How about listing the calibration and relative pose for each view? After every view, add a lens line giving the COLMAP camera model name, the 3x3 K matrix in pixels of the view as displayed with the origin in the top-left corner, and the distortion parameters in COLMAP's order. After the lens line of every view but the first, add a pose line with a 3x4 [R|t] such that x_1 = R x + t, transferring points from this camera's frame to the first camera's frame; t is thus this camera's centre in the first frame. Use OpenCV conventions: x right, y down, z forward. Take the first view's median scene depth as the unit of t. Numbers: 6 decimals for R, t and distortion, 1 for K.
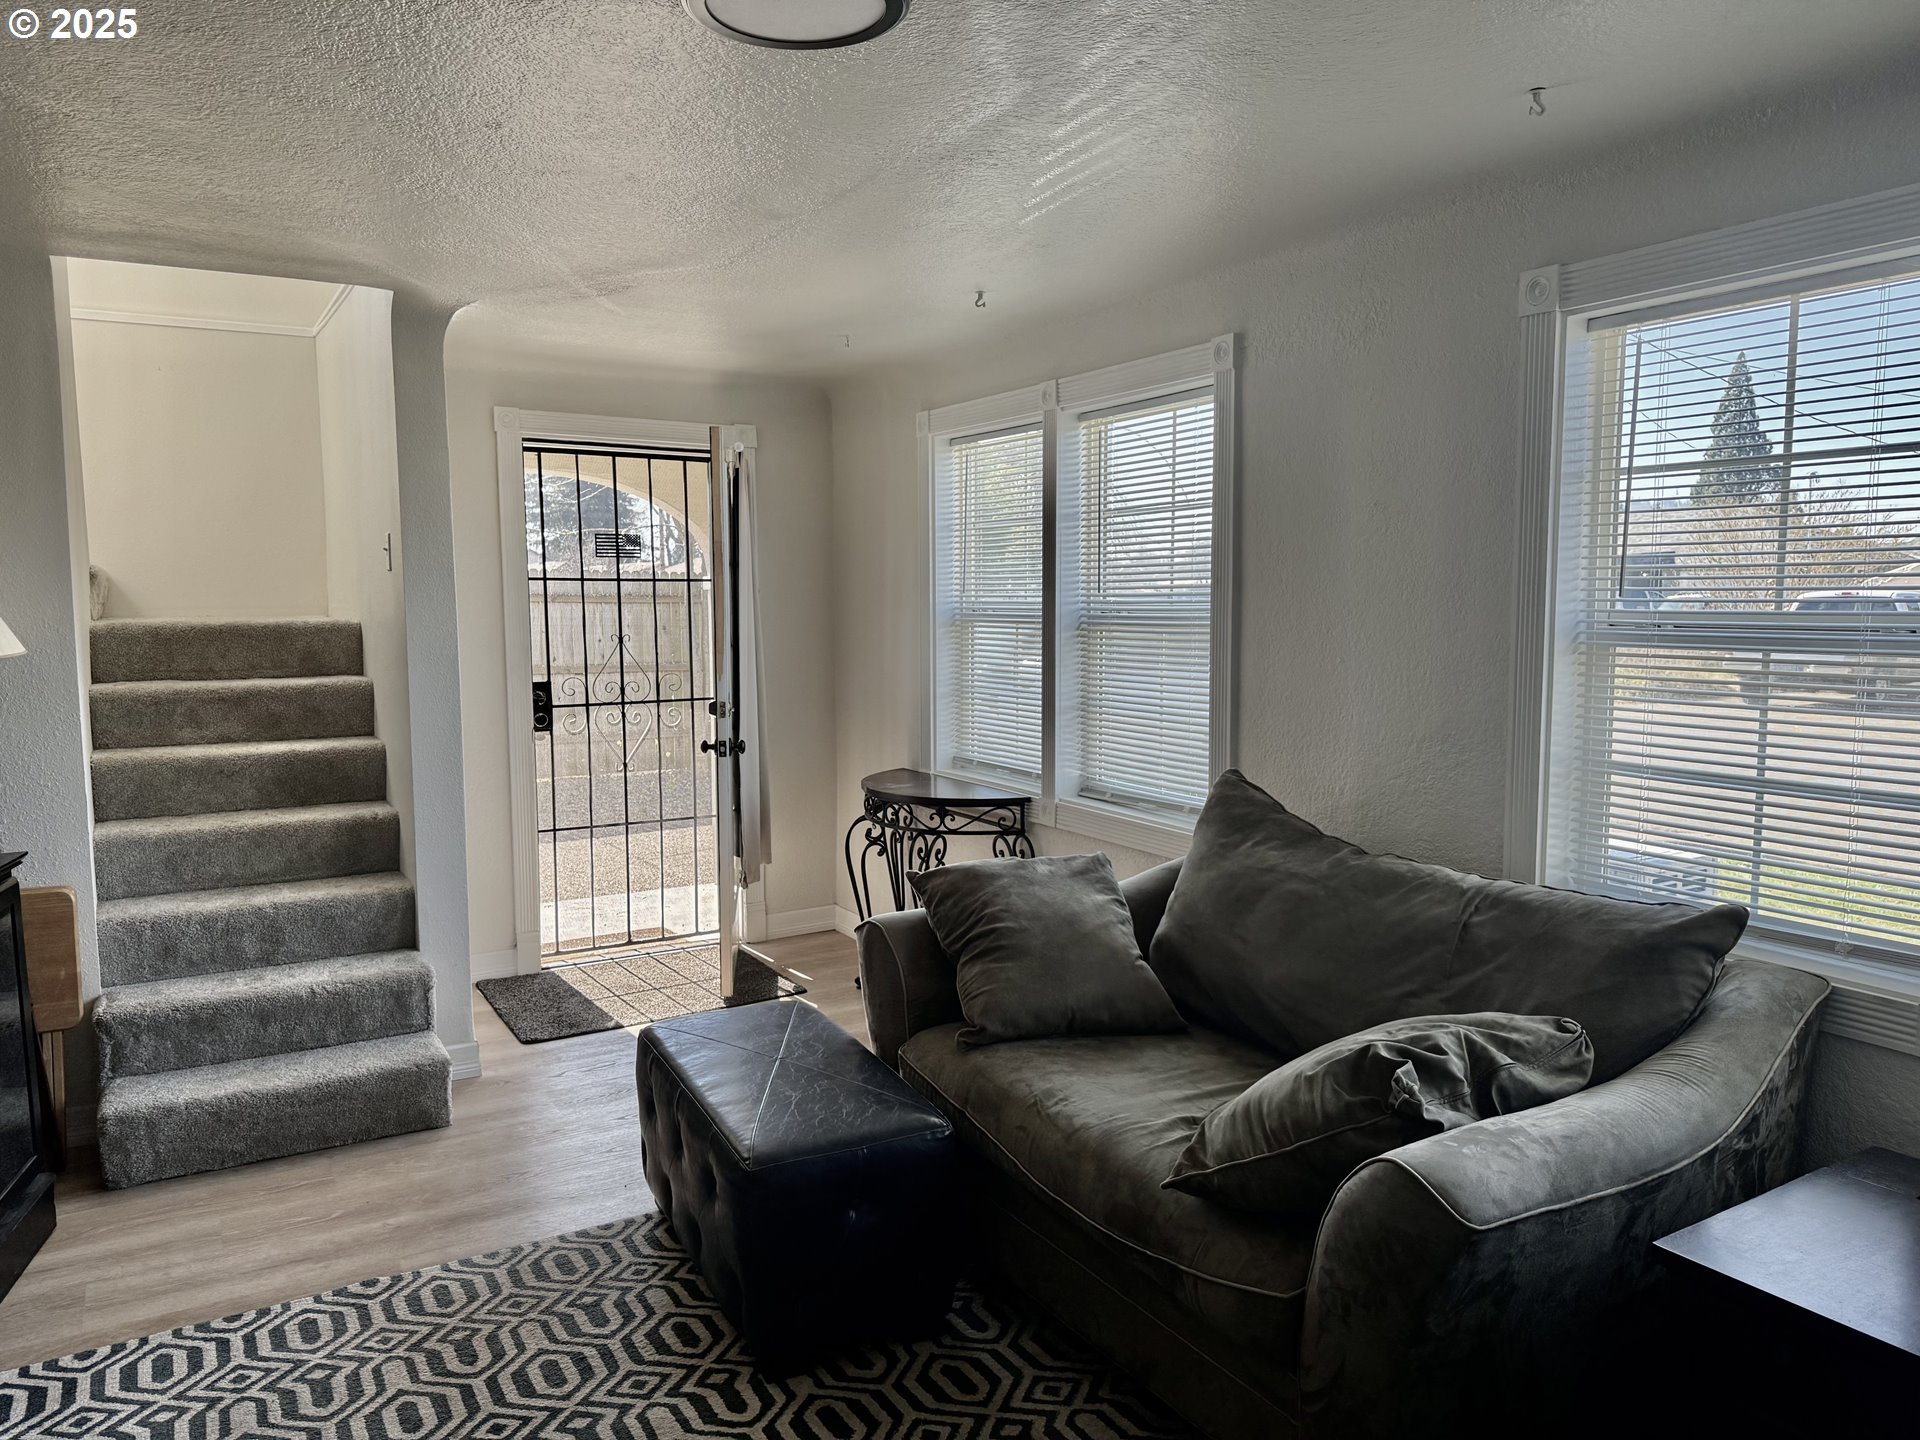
lens RADIAL K [[1381.5, 0, 936.5], [0, 1381.5, 715.4], [0, 0, 1]] dist [0.020566, -0.007353]
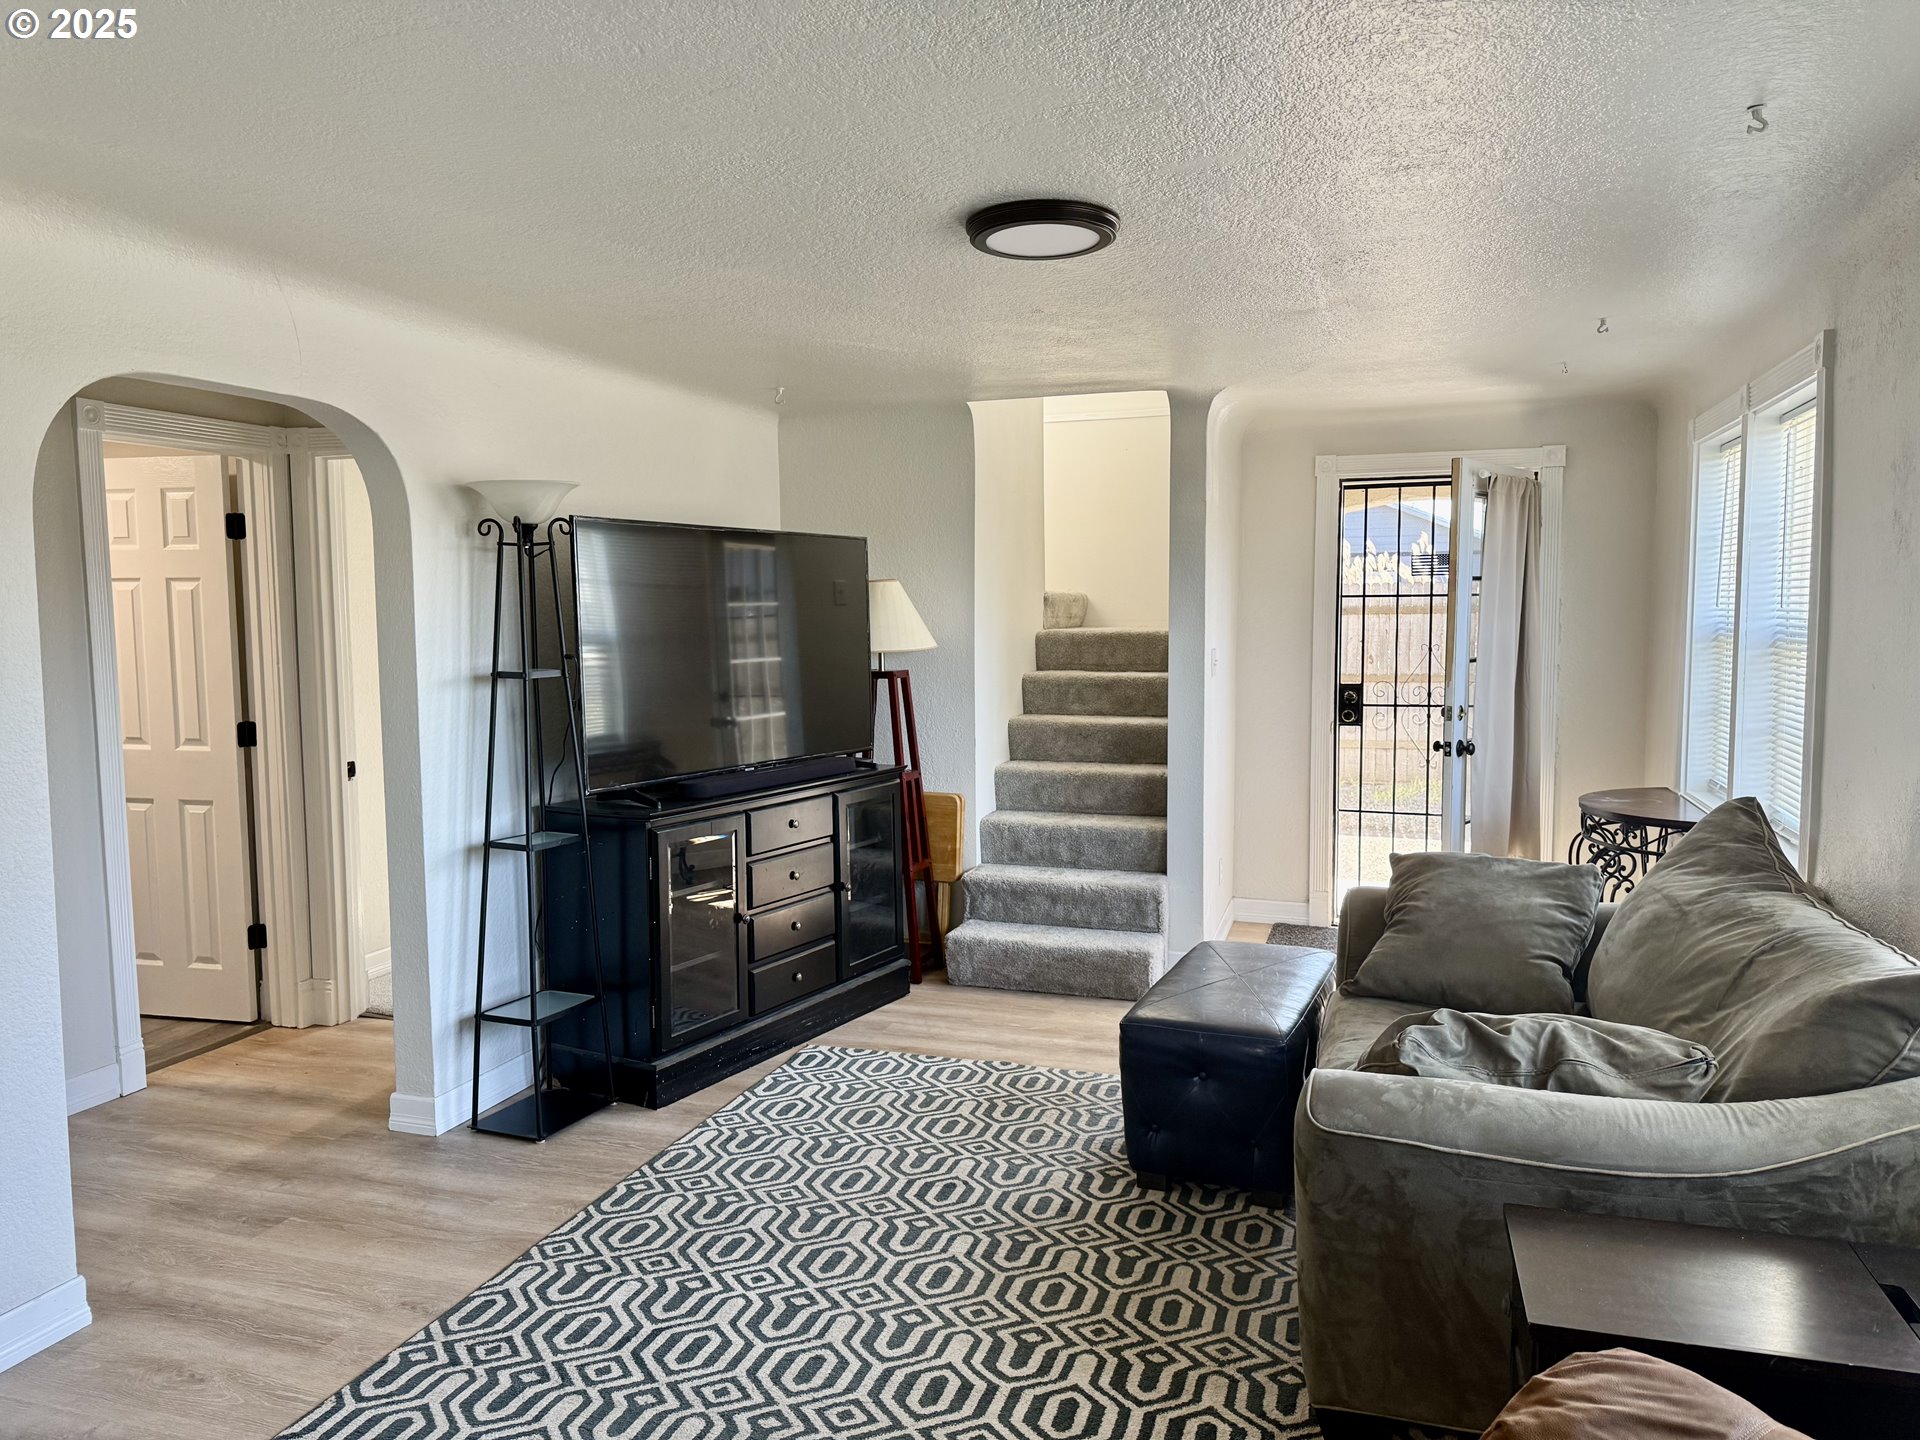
lens RADIAL K [[1321.8, 0, 955.2], [0, 1321.8, 715.6], [0, 0, 1]] dist [0.099479, -0.107639]
pose [[0.667941, 0.059737, -0.741813, 0.464849], [-0.062737, 0.997745, 0.023857, -0.003833], [0.741565, 0.030604, 0.670182, -0.025376]]
